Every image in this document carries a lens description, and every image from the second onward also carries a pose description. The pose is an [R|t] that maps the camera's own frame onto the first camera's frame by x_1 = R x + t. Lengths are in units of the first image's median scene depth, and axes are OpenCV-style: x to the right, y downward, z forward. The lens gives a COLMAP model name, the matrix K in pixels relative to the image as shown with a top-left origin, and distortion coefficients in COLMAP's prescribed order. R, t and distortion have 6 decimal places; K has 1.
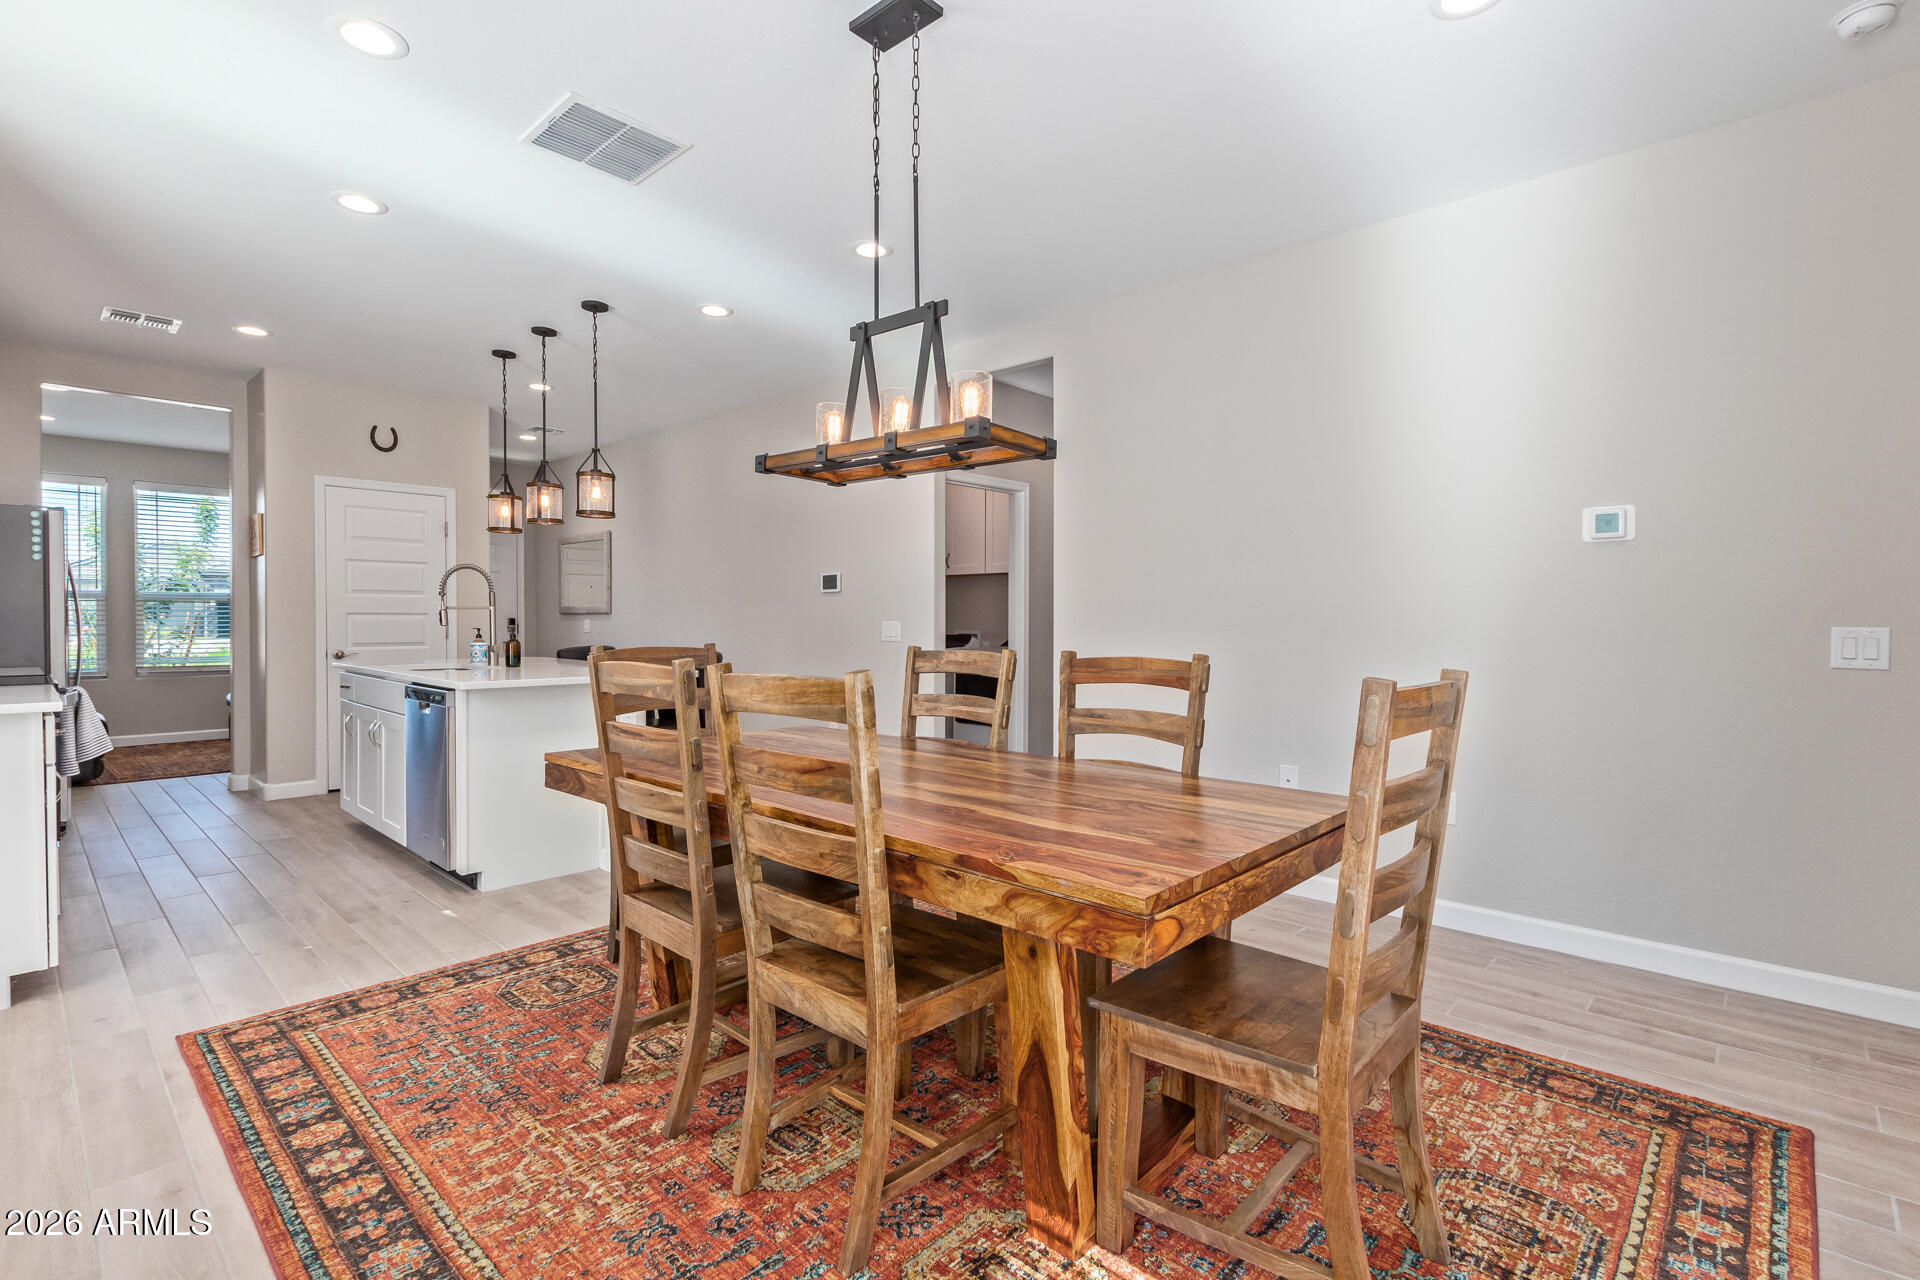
lens RADIAL K [[887.3, 0, 995.3], [0, 887.3, 622.5], [0, 0, 1]] dist [0.015850, -0.000836]
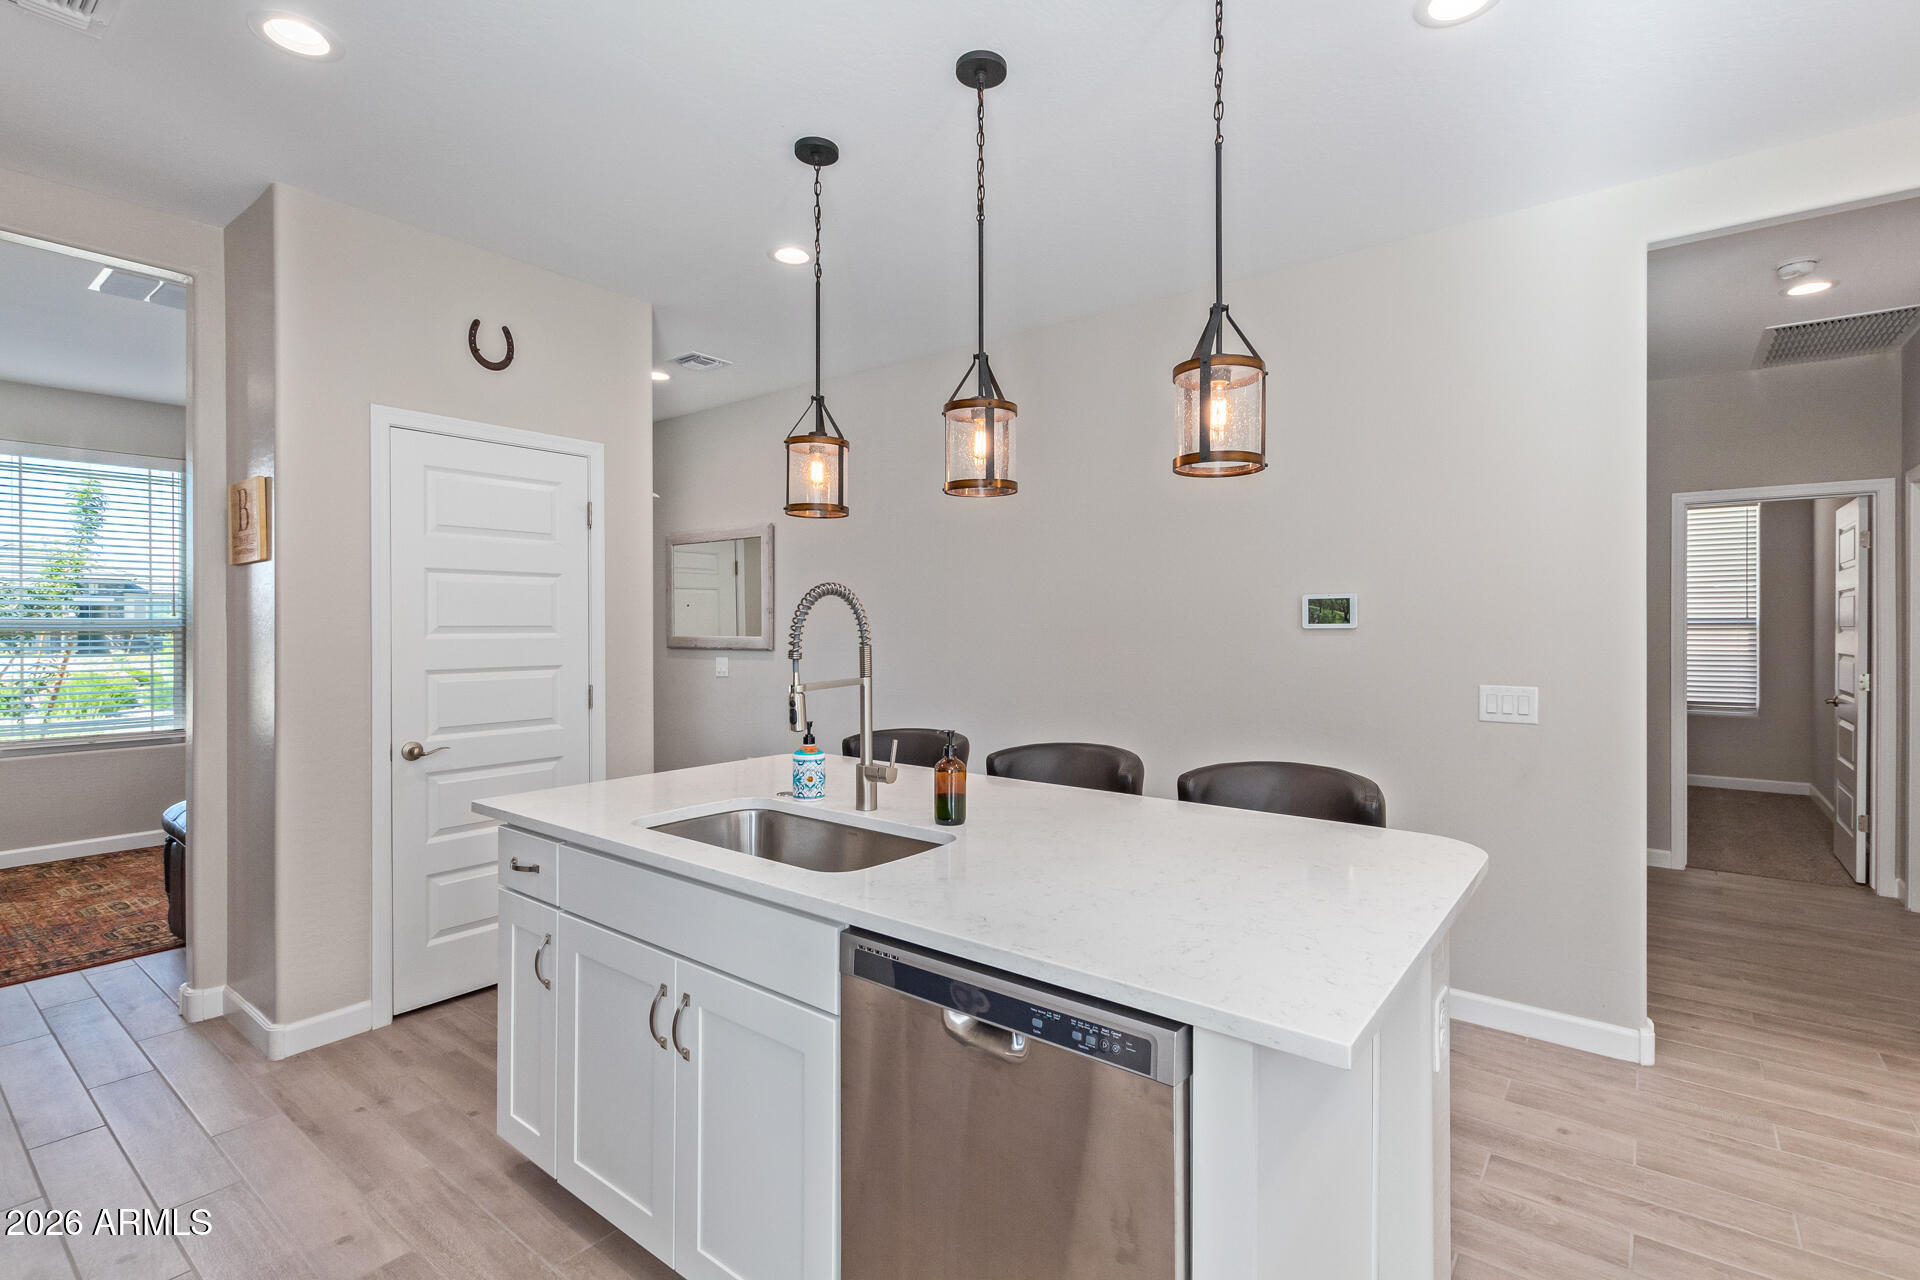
lens RADIAL K [[887.3, 0, 1009.2], [0, 887.3, 624.8], [0, 0, 1]] dist [0.015850, -0.000836]
pose [[0.996082, -0.002190, 0.088409, -0.889499], [0.002792, 0.999974, -0.006690, -0.068639], [-0.088392, 0.006911, 0.996062, 0.922445]]
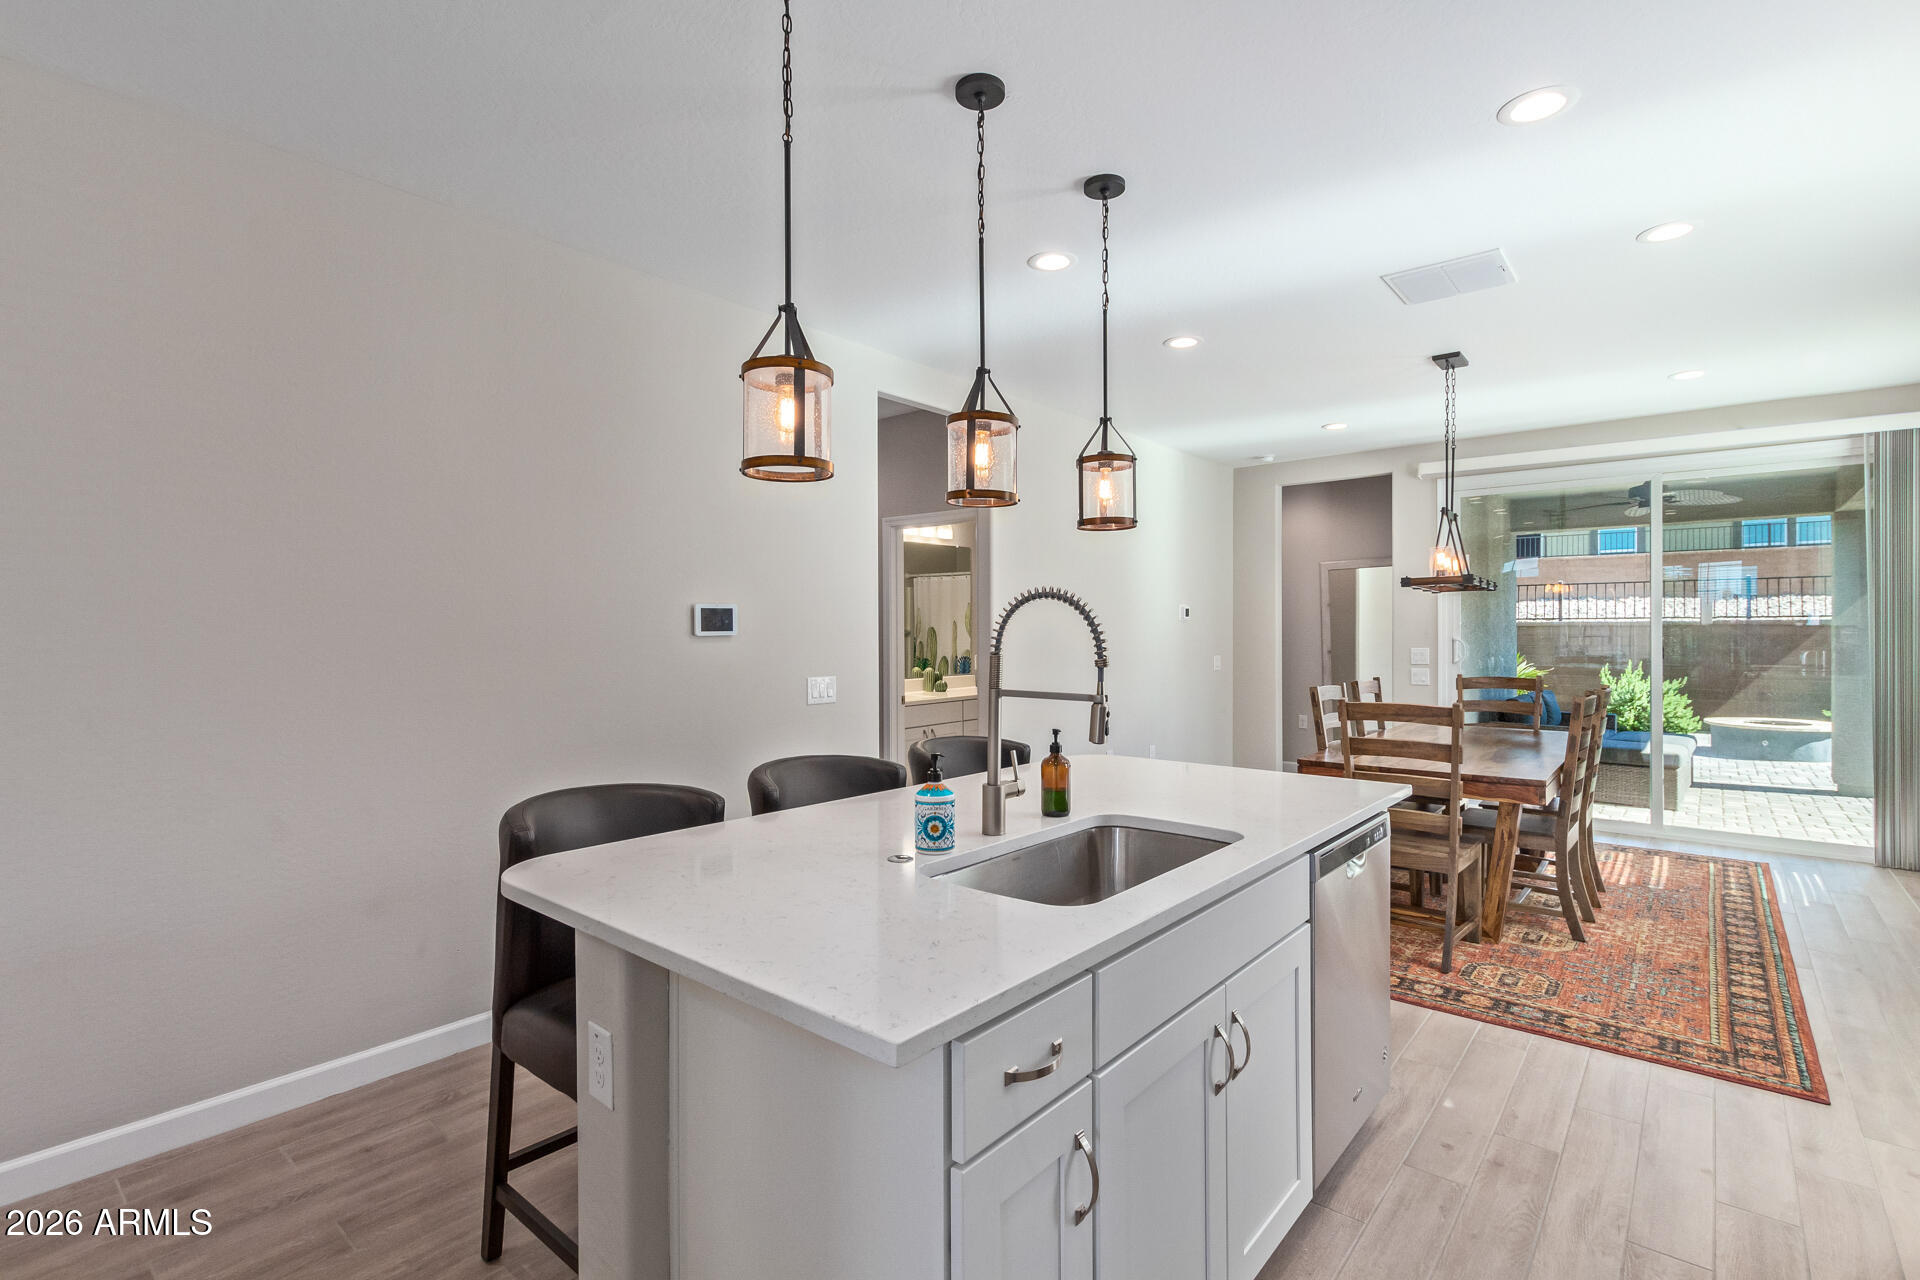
lens RADIAL K [[887.3, 0, 965.0], [0, 887.3, 630.9], [0, 0, 1]] dist [0.015850, -0.000836]
pose [[-0.040486, 0.002873, 0.999176, -1.624033], [0.008646, 0.999959, -0.002525, -0.070494], [-0.999143, 0.008537, -0.040509, 1.730046]]
